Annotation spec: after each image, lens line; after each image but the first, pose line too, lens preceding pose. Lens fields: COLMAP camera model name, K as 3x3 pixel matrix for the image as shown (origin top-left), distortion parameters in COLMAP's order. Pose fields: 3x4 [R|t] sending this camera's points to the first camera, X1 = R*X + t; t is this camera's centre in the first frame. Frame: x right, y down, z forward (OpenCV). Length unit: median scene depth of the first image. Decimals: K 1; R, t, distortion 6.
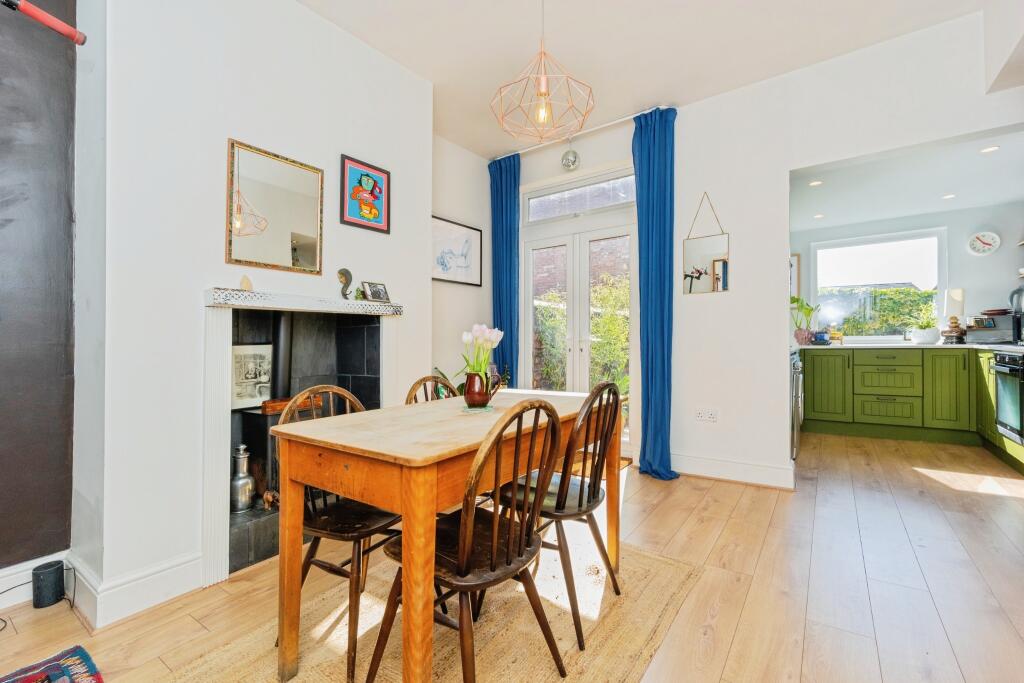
lens RADIAL K [[442.0, 0, 510.3], [0, 442.0, 346.7], [0, 0, 1]] dist [0.002160, 0.000276]
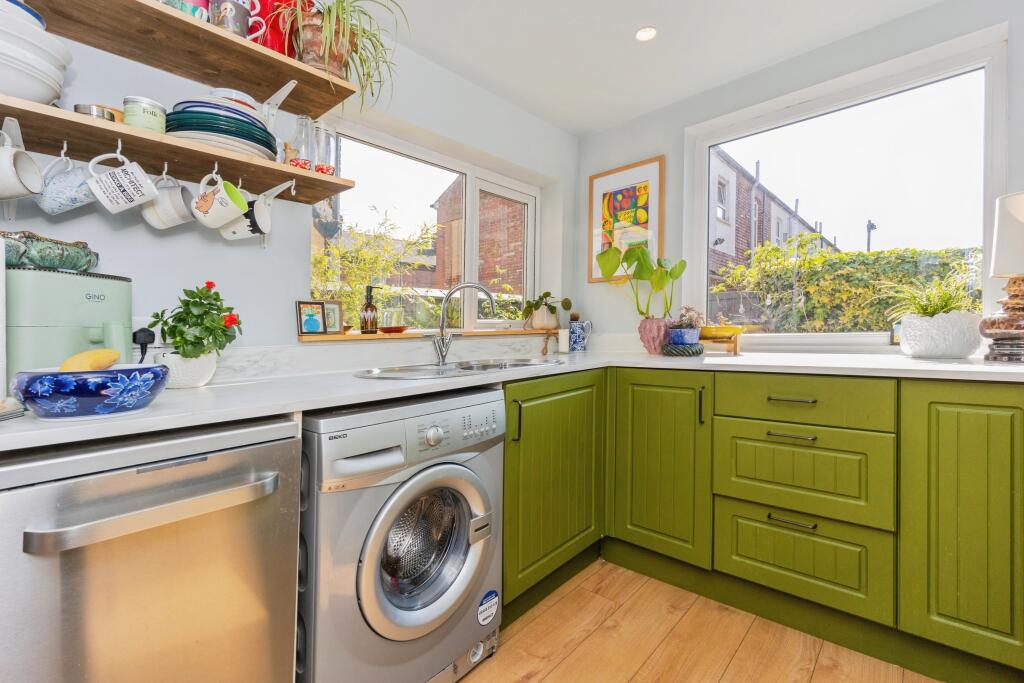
lens RADIAL K [[444.4, 0, 512.0], [0, 444.4, 341.5], [0, 0, 1]] dist [0.002460, -0.000045]
pose [[0.992686, -0.001621, -0.120712, 0.658746], [0.002890, 0.999942, 0.010333, -0.024218], [0.120689, -0.010606, 0.992634, 0.618269]]
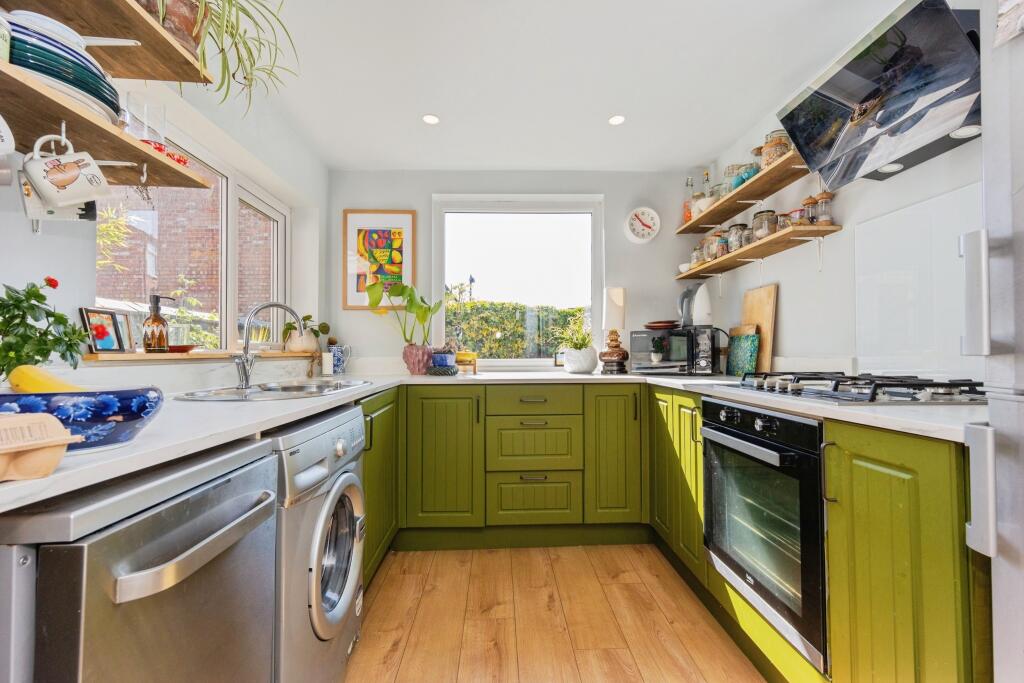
lens RADIAL K [[437.8, 0, 508.9], [0, 437.8, 365.4], [0, 0, 1]] dist [0.000484, -0.000064]
pose [[0.795796, -0.001559, 0.605563, 0.491502], [-0.002048, 0.999984, 0.005265, -0.020306], [-0.605562, -0.005430, 0.795780, 0.581735]]
